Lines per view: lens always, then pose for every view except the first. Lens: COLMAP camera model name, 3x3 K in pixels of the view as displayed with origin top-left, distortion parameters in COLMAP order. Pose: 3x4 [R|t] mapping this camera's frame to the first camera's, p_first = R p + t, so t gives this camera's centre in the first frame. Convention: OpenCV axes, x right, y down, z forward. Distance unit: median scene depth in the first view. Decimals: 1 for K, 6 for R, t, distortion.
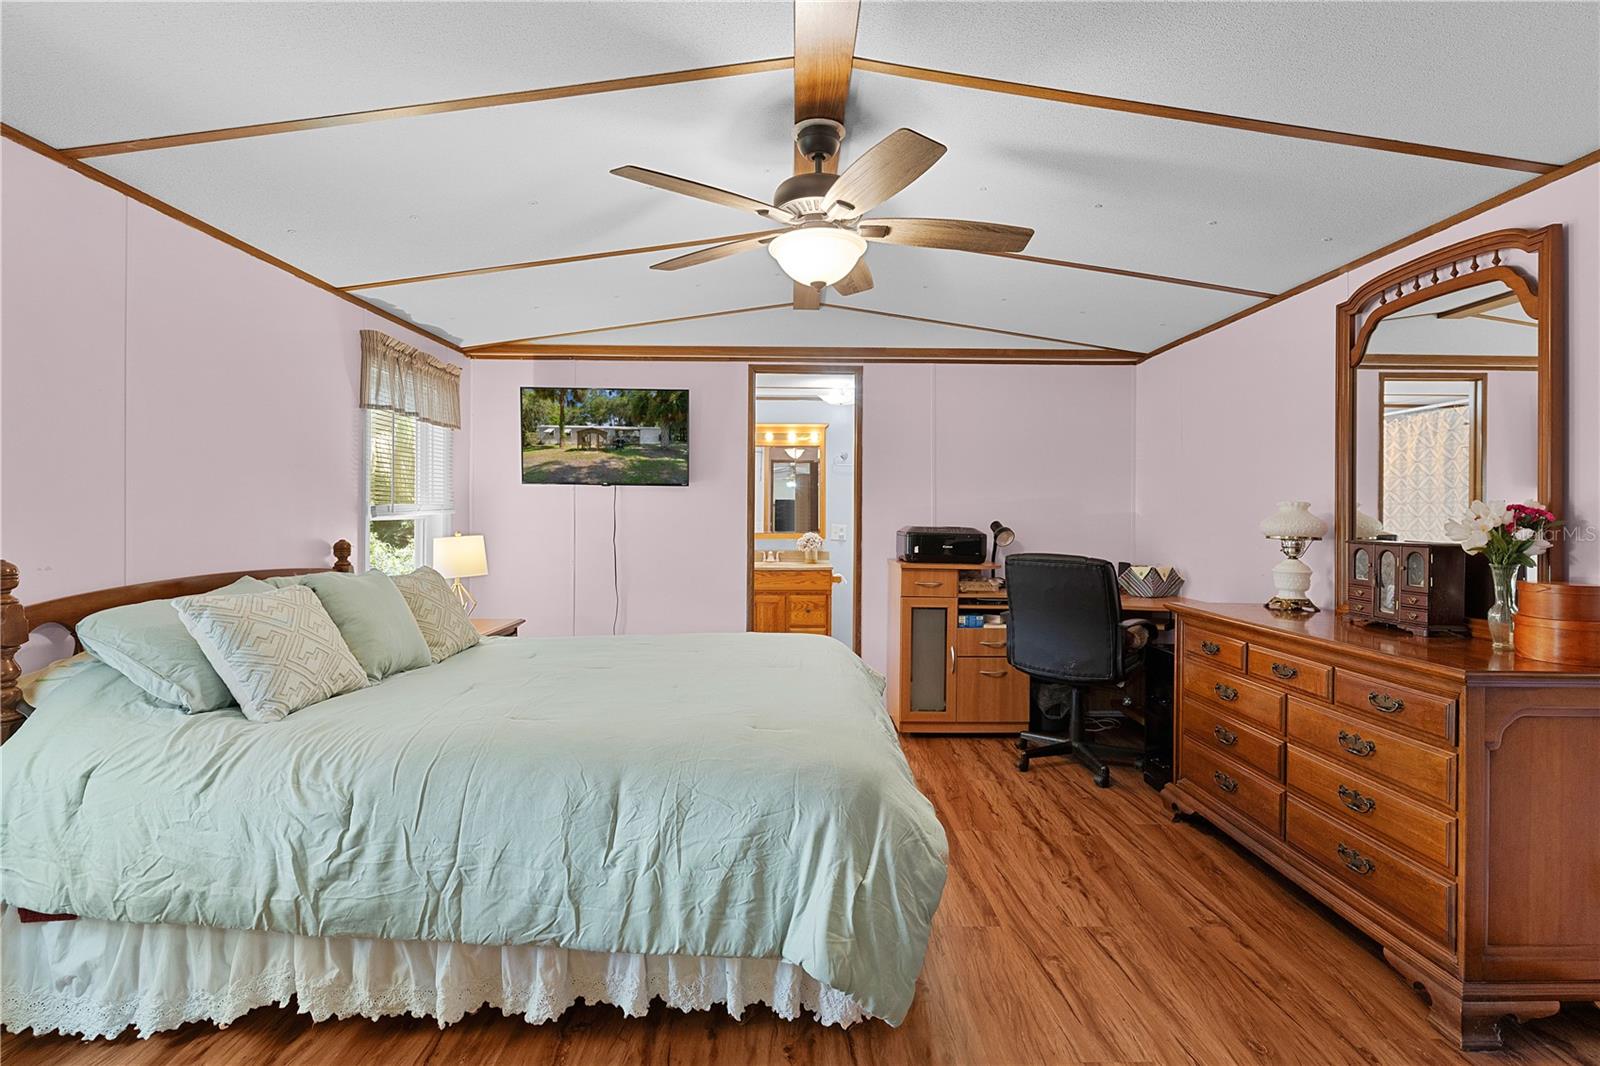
lens RADIAL K [[769.2, 0, 799.7], [0, 769.2, 504.4], [0, 0, 1]] dist [-0.002033, 0.000252]
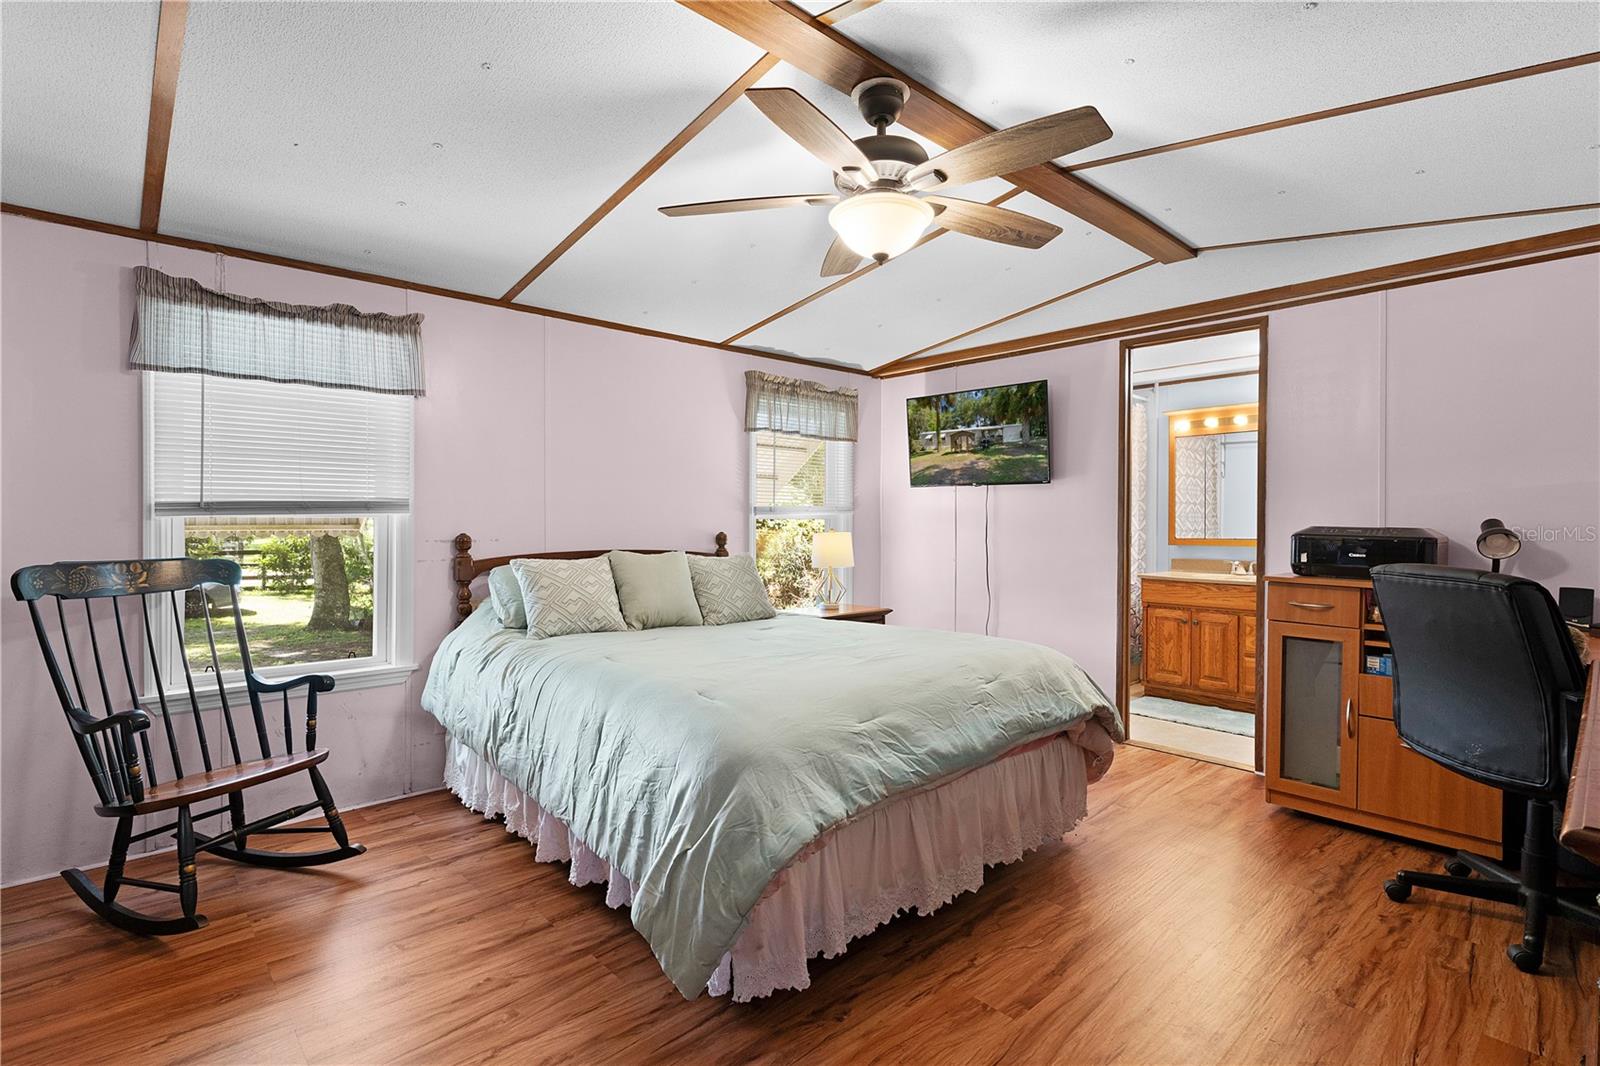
lens RADIAL K [[759.9, 0, 800.0], [0, 759.9, 533.0], [0, 0, 1]] dist [-0.000017, -0.000284]
pose [[0.667096, 0.008113, -0.744928, 0.341881], [0.005678, 0.999856, 0.015974, 0.019603], [0.744950, -0.014886, 0.666954, 0.162288]]
